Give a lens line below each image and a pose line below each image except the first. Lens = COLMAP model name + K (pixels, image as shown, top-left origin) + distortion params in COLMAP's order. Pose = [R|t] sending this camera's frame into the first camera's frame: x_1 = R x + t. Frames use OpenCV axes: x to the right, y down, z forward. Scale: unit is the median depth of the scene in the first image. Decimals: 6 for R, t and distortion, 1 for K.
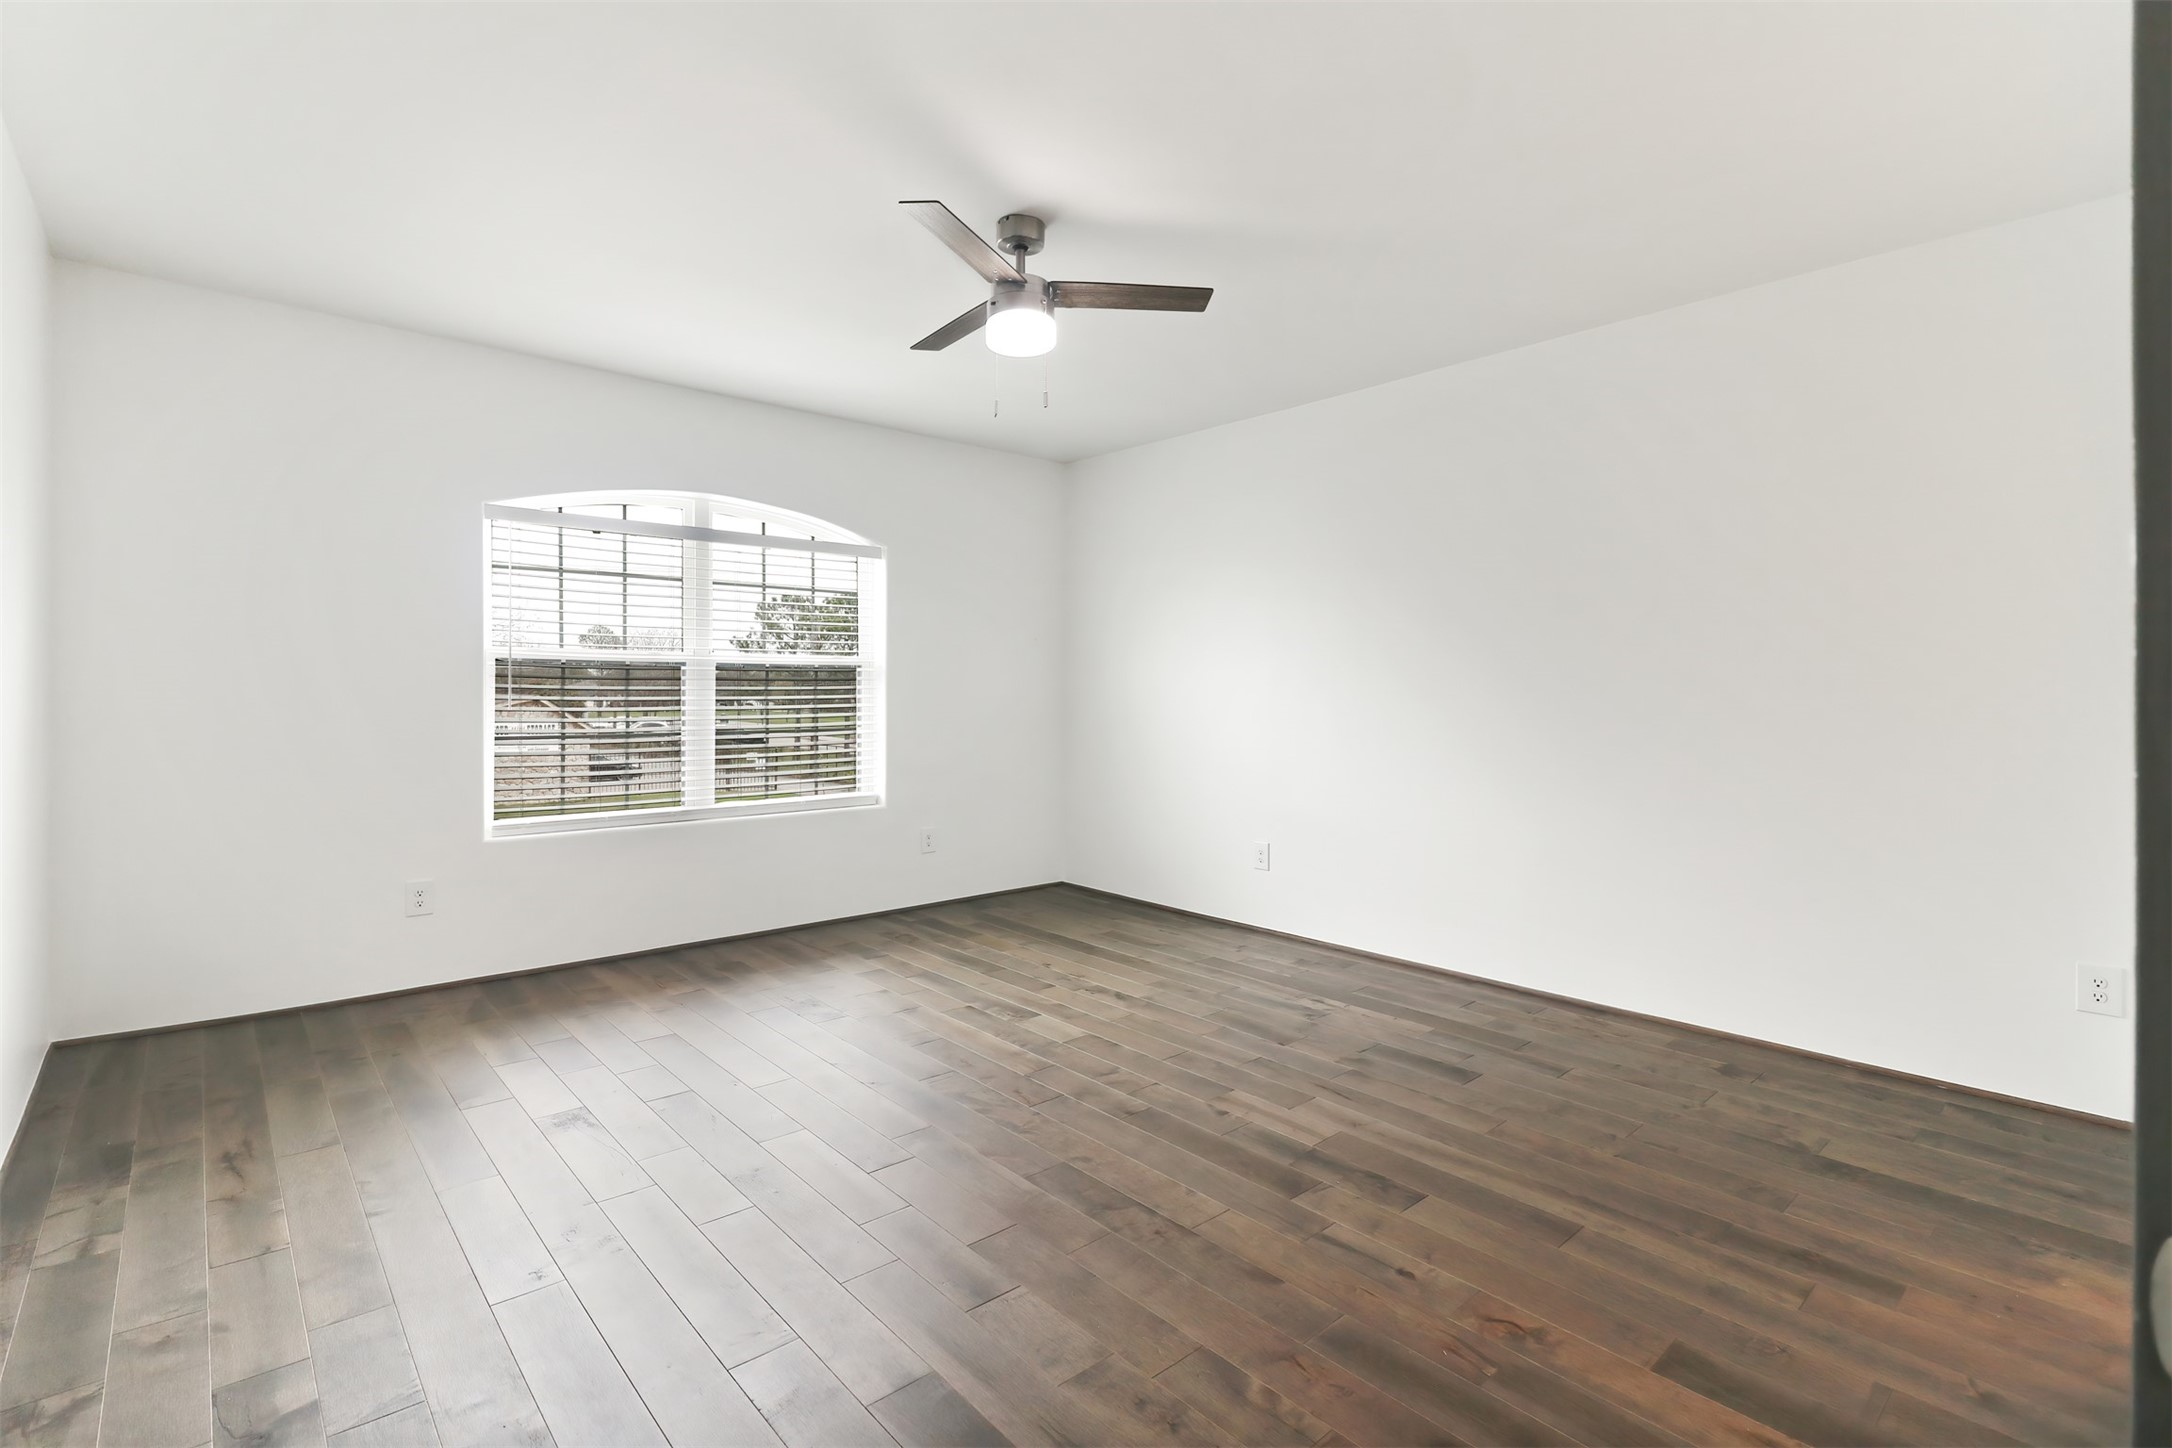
lens RADIAL K [[1017.4, 0, 1073.9], [0, 1017.4, 684.8], [0, 0, 1]] dist [0.017889, -0.011200]
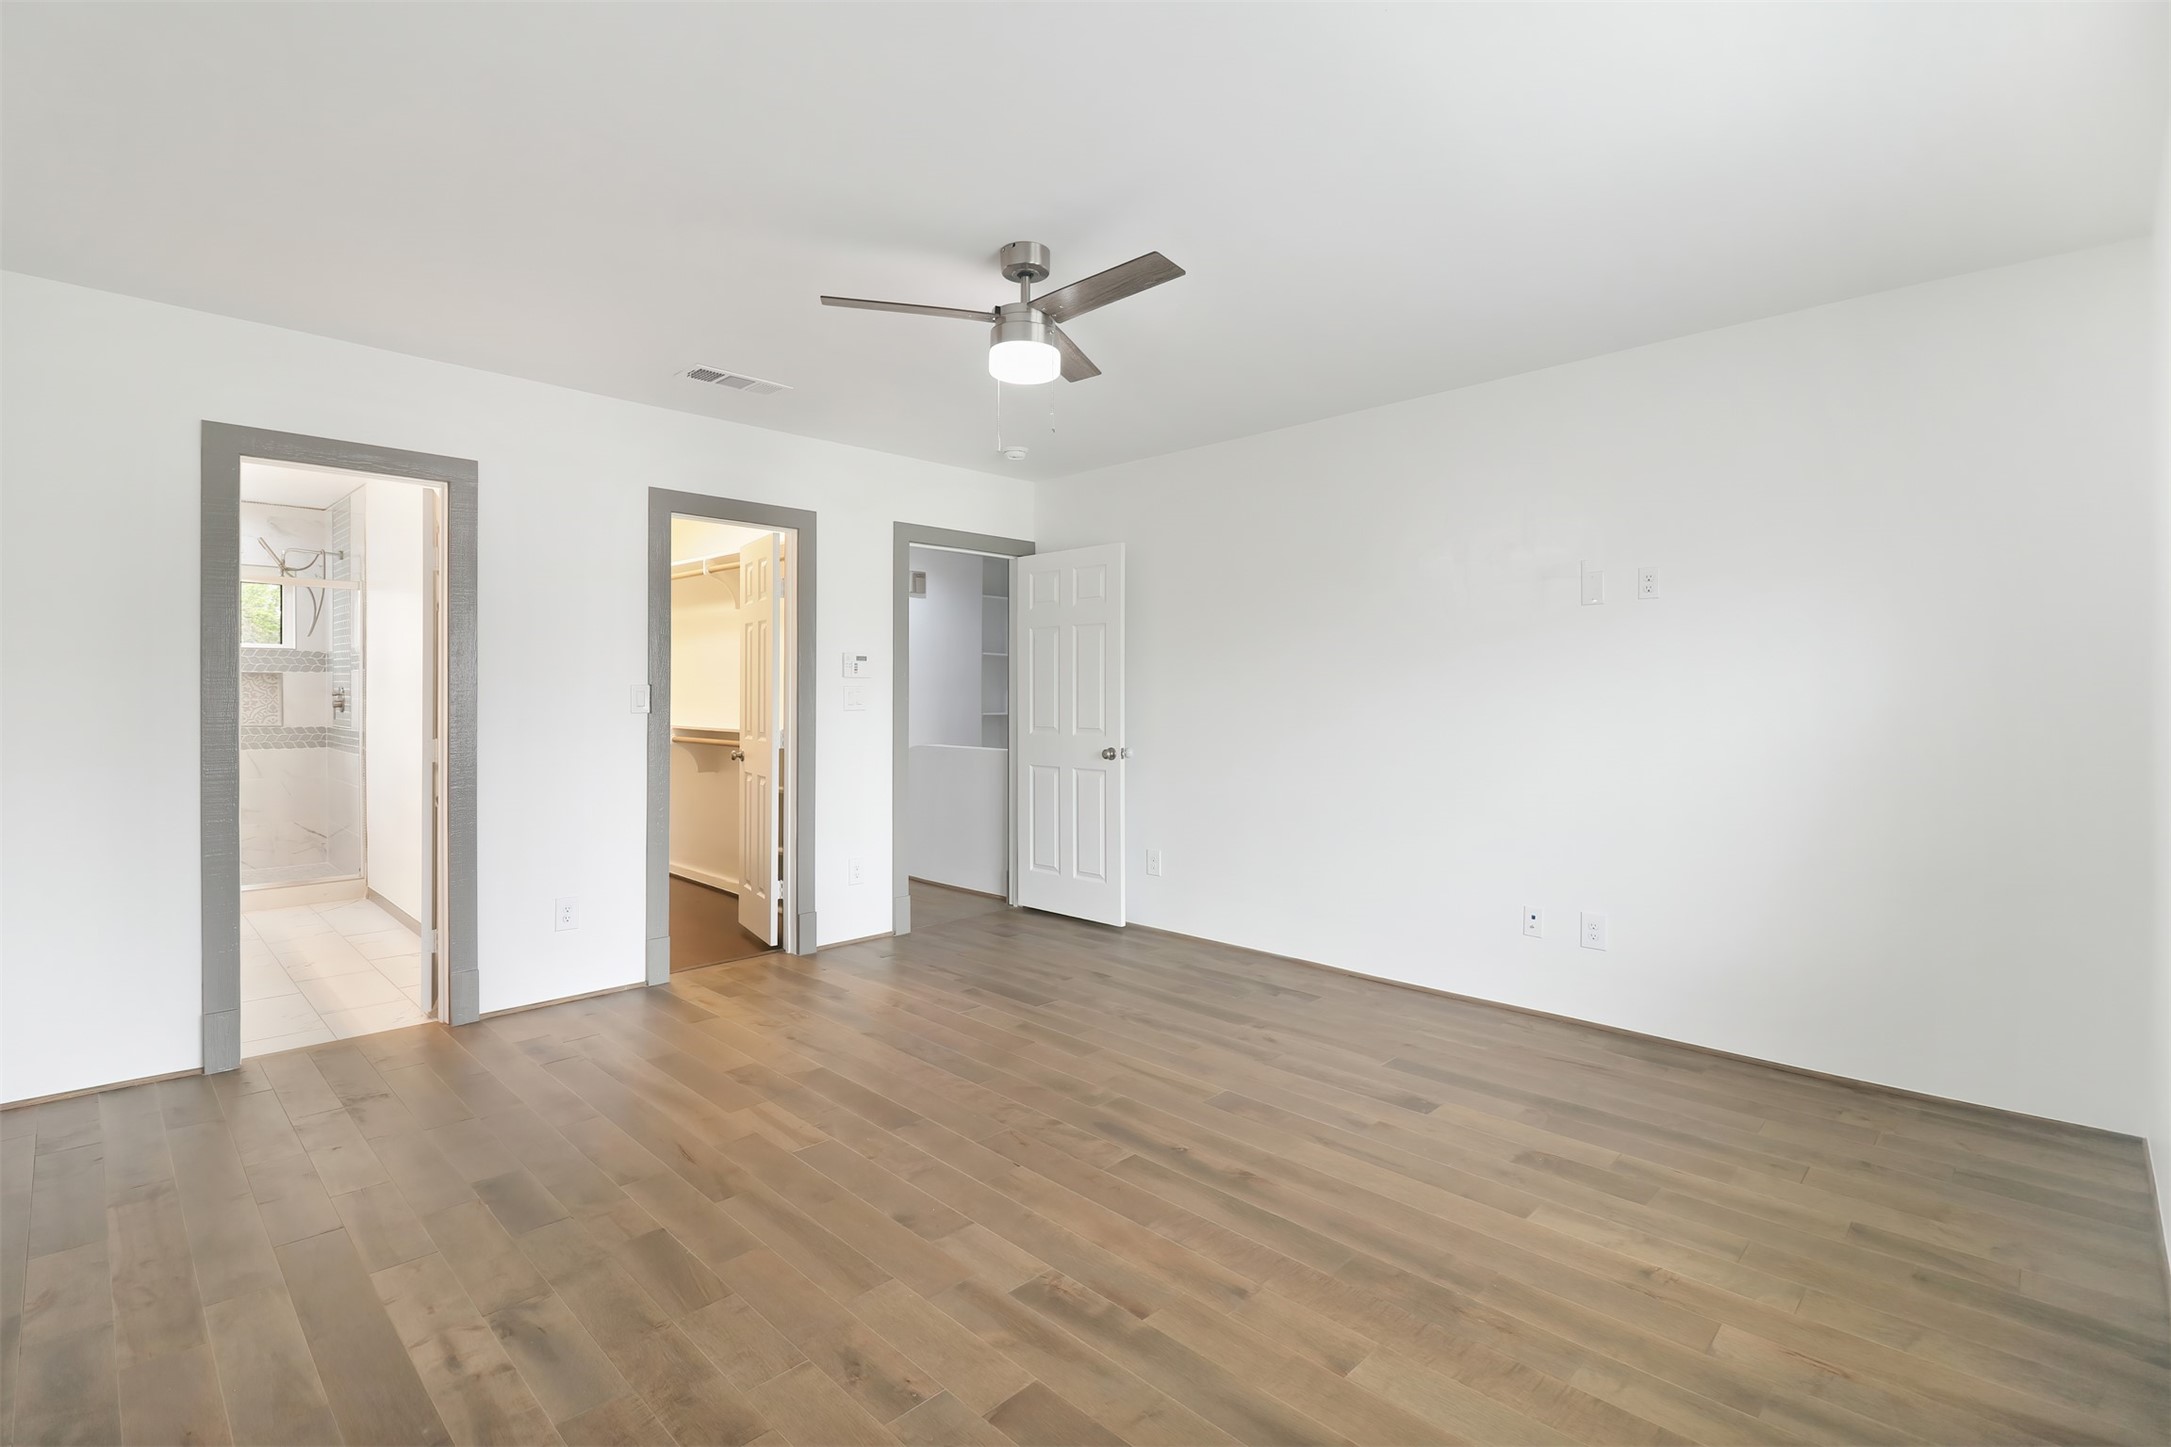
lens RADIAL K [[1016.9, 0, 1073.5], [0, 1016.9, 684.3], [0, 0, 1]] dist [0.017889, -0.011200]
pose [[-0.997454, -0.004793, -0.071147, -0.029334], [-0.003289, 0.999769, -0.021250, -0.011293], [0.071232, -0.020962, -0.997239, 1.860339]]
